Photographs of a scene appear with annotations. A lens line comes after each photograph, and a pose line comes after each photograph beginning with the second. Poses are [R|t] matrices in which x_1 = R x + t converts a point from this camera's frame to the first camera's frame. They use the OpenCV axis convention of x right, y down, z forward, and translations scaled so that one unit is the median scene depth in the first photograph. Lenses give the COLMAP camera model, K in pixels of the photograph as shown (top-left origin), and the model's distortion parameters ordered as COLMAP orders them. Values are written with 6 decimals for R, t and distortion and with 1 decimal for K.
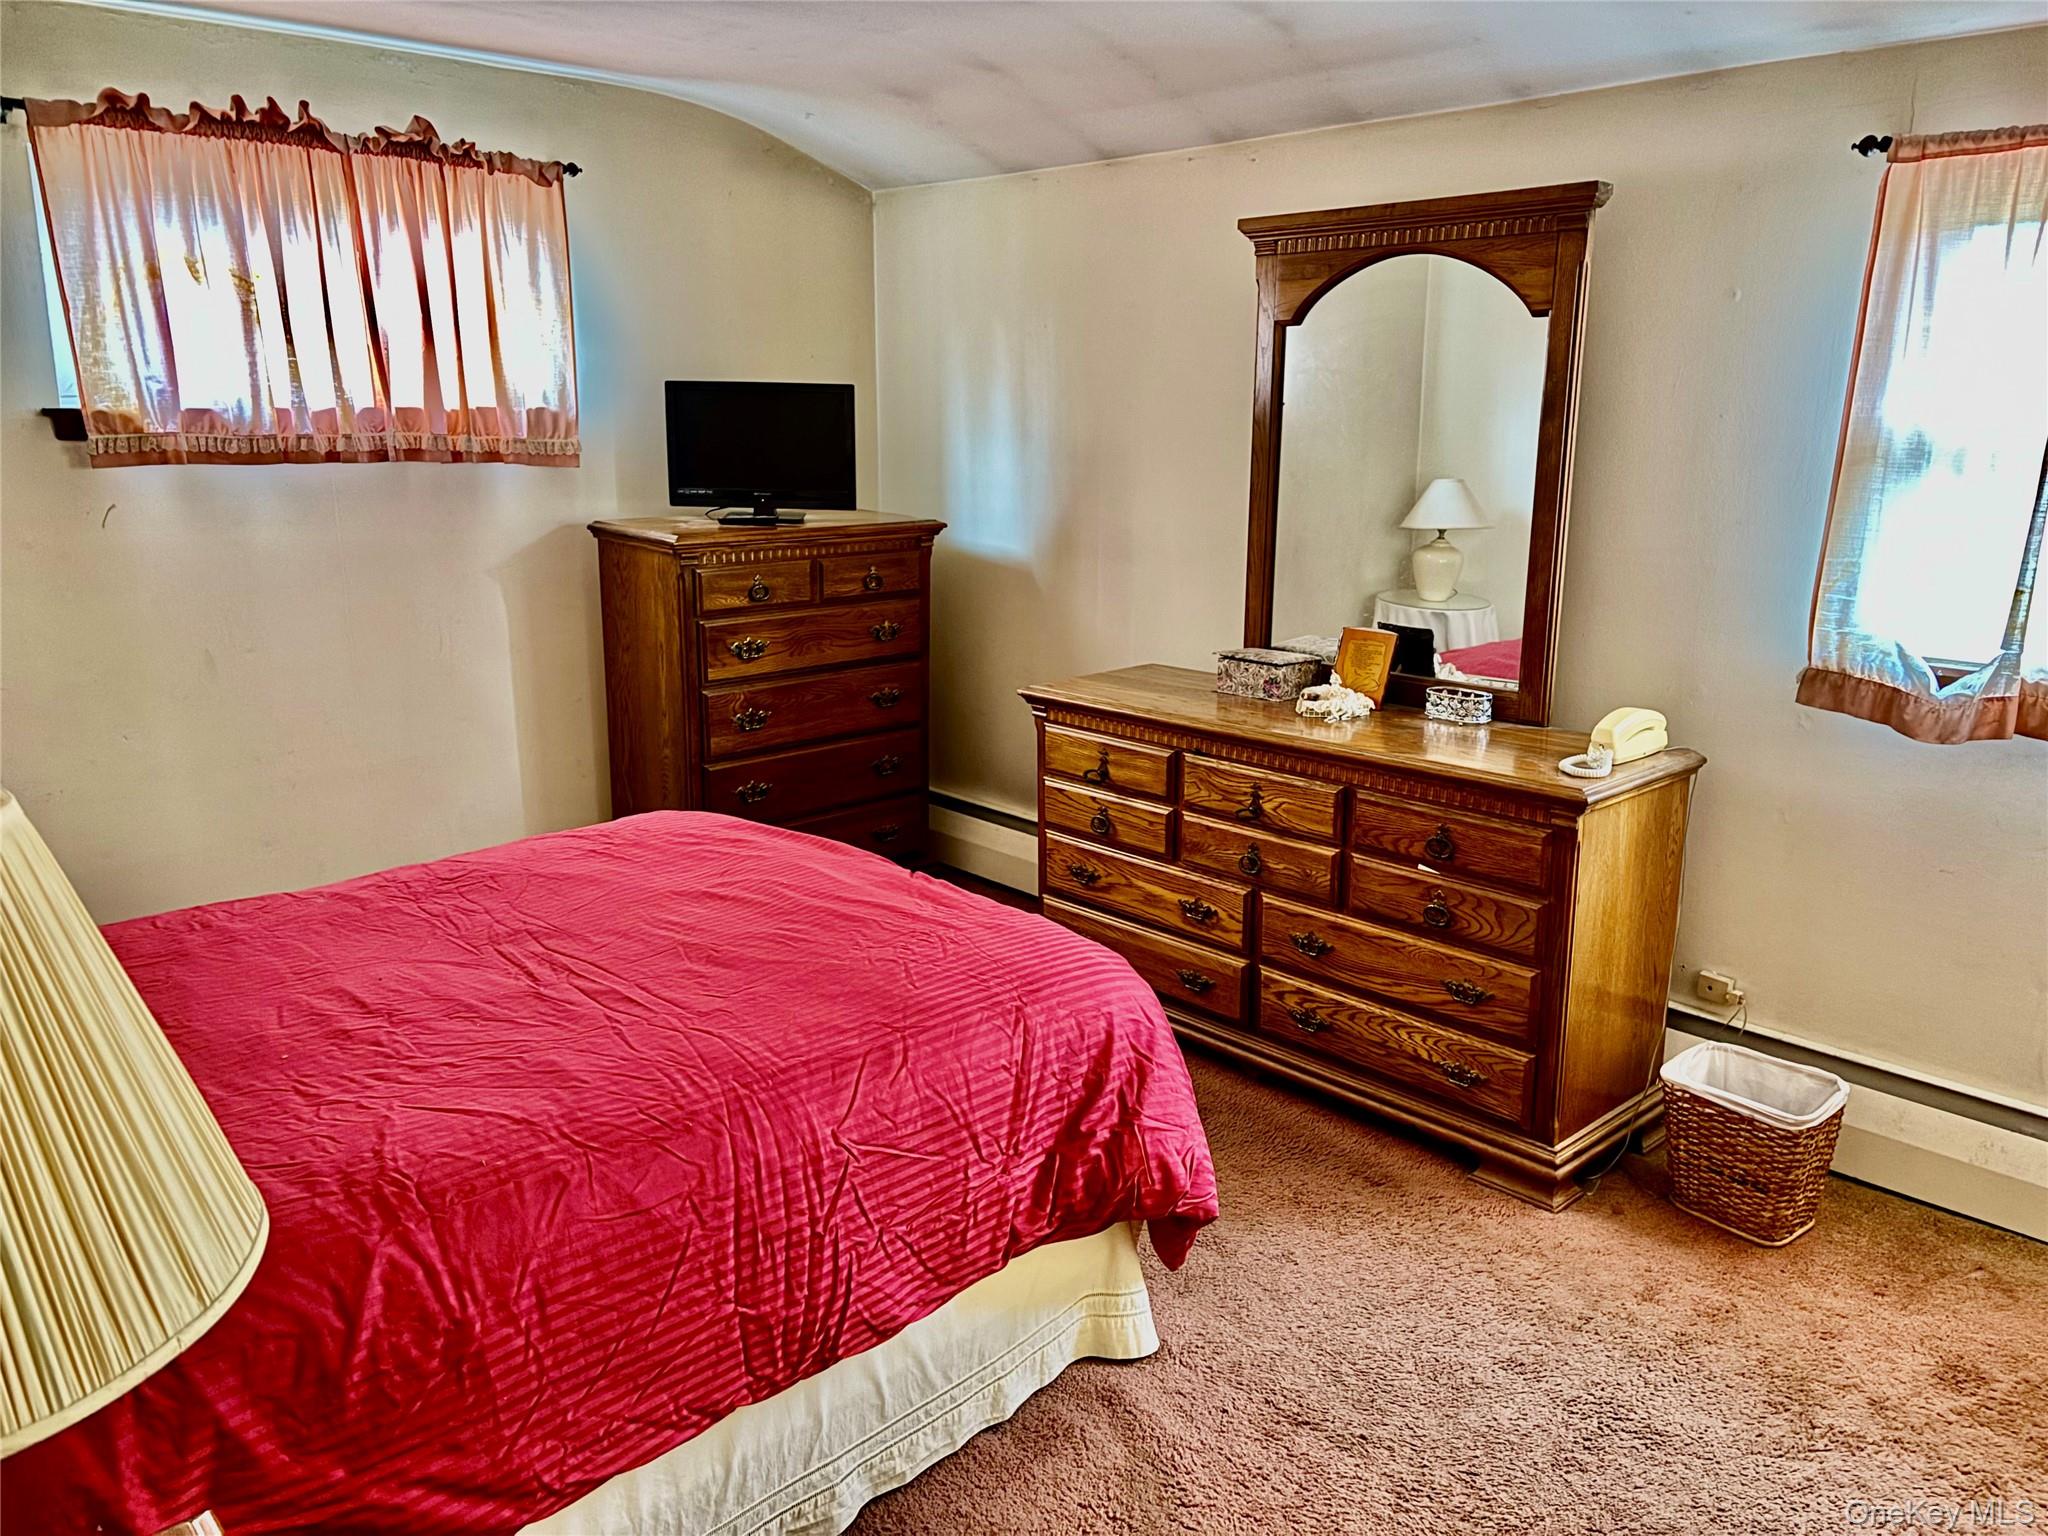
lens RADIAL K [[1548.1, 0, 1025.3], [0, 1548.1, 767.7], [0, 0, 1]] dist [0.056627, -0.058864]
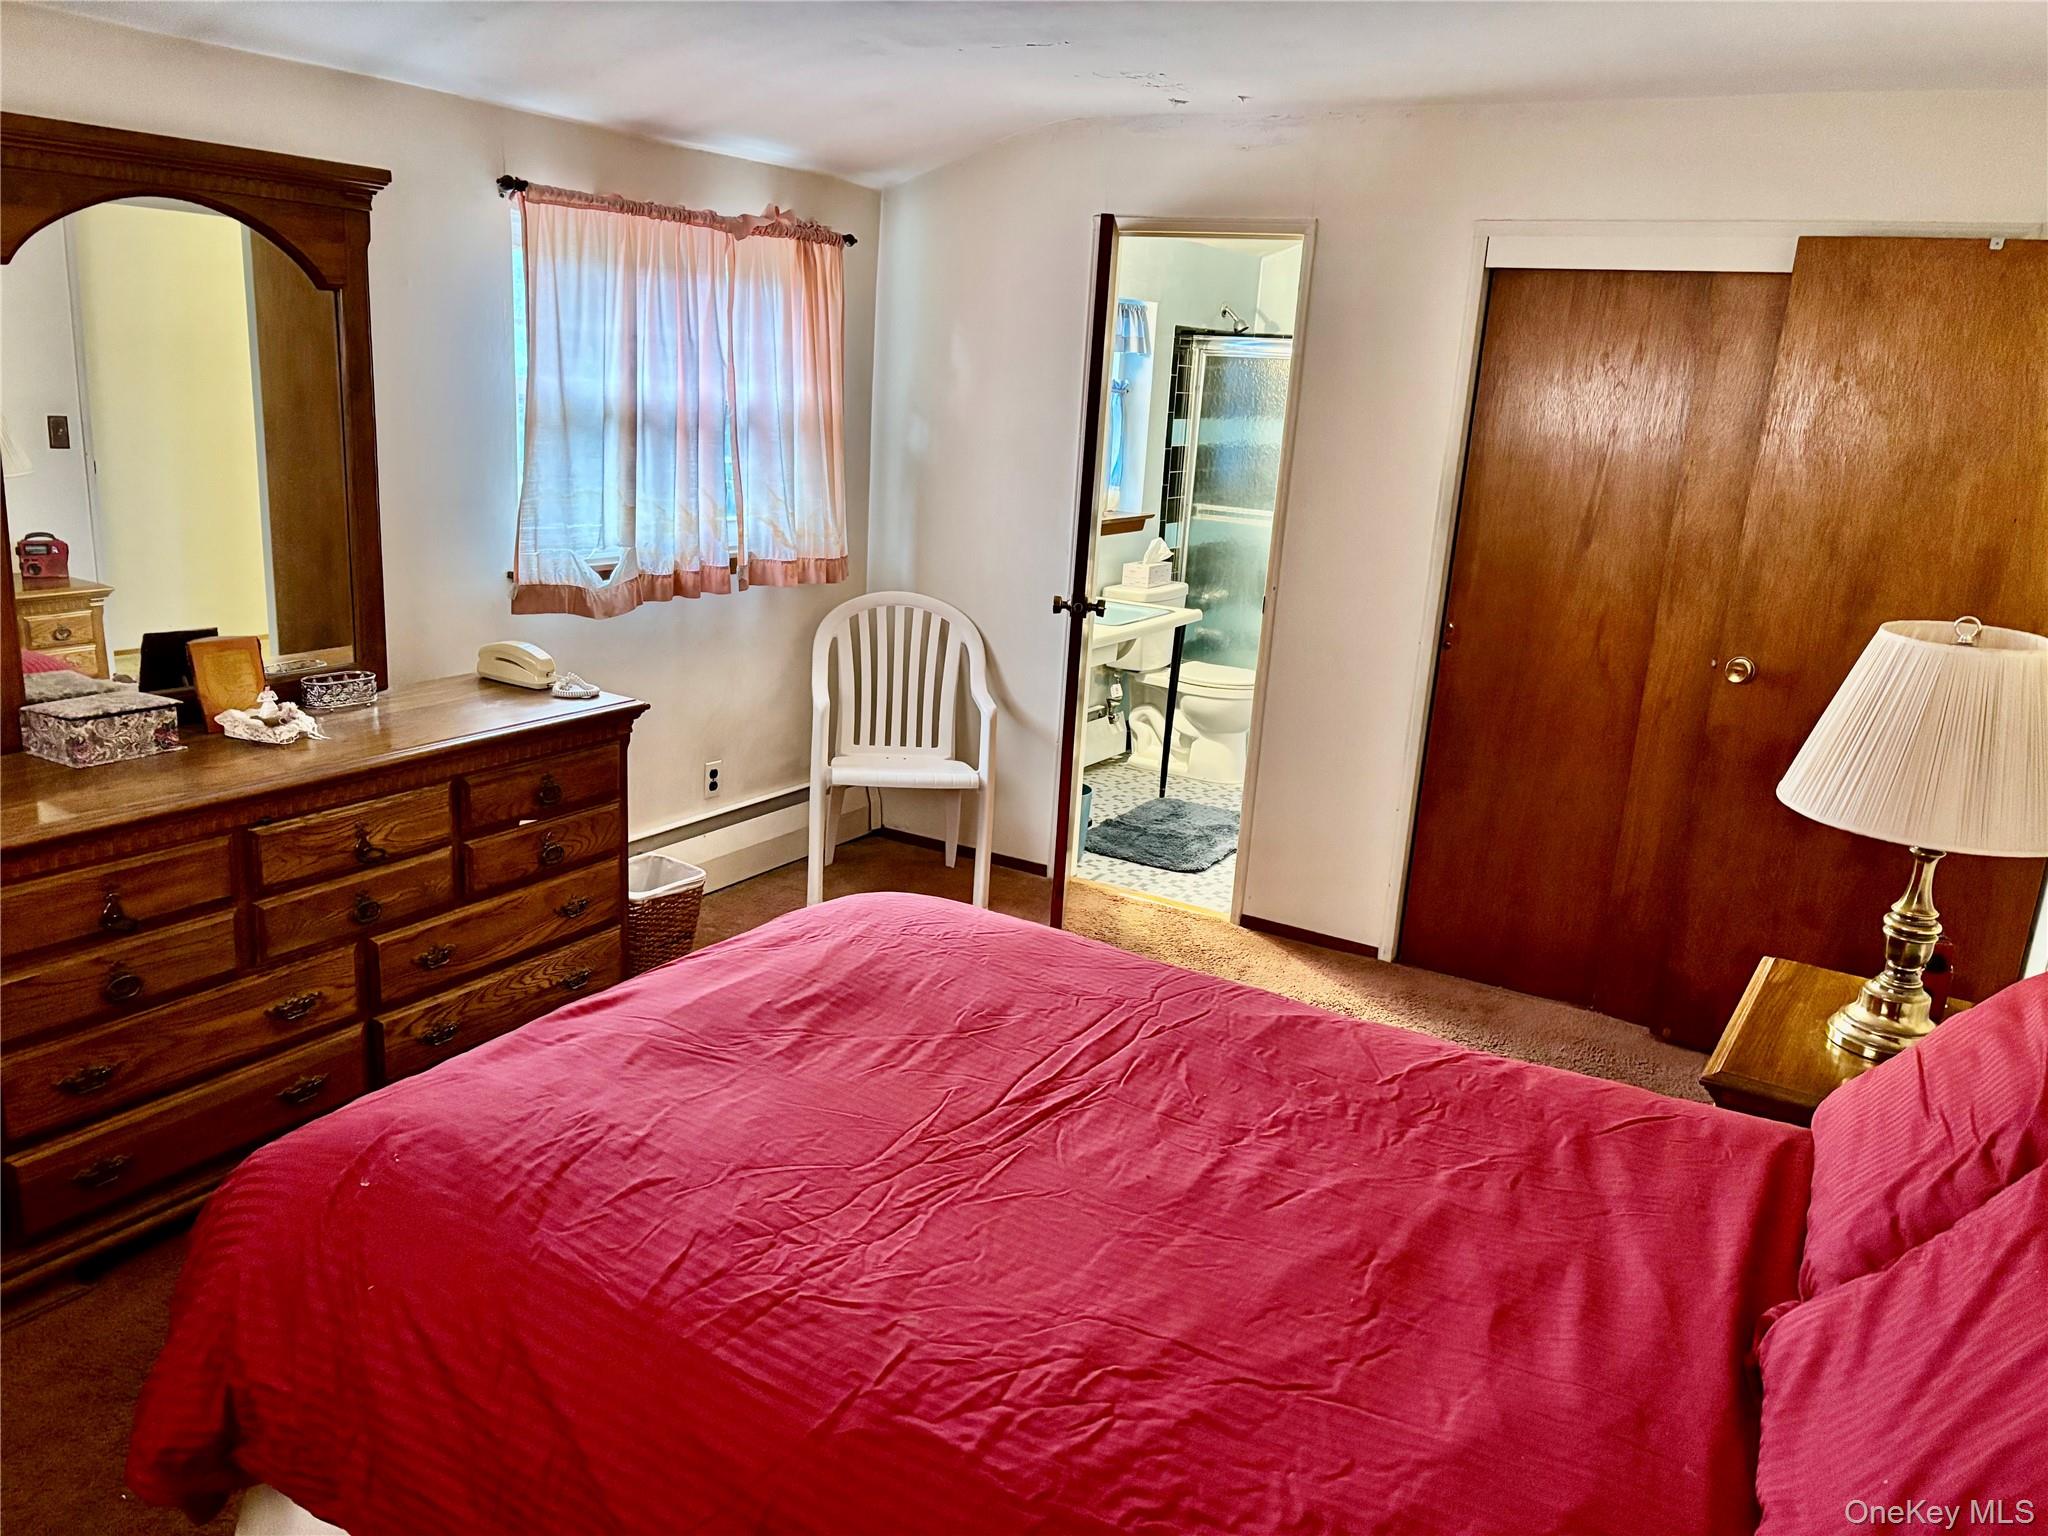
lens RADIAL K [[1548.1, 0, 1024.5], [0, 1548.1, 772.1], [0, 0, 1]] dist [0.056627, -0.058864]
pose [[-0.279105, -0.262792, 0.923602, -0.778571], [0.166340, 0.934053, 0.316033, -0.236552], [-0.945744, 0.241839, -0.216986, 0.845746]]
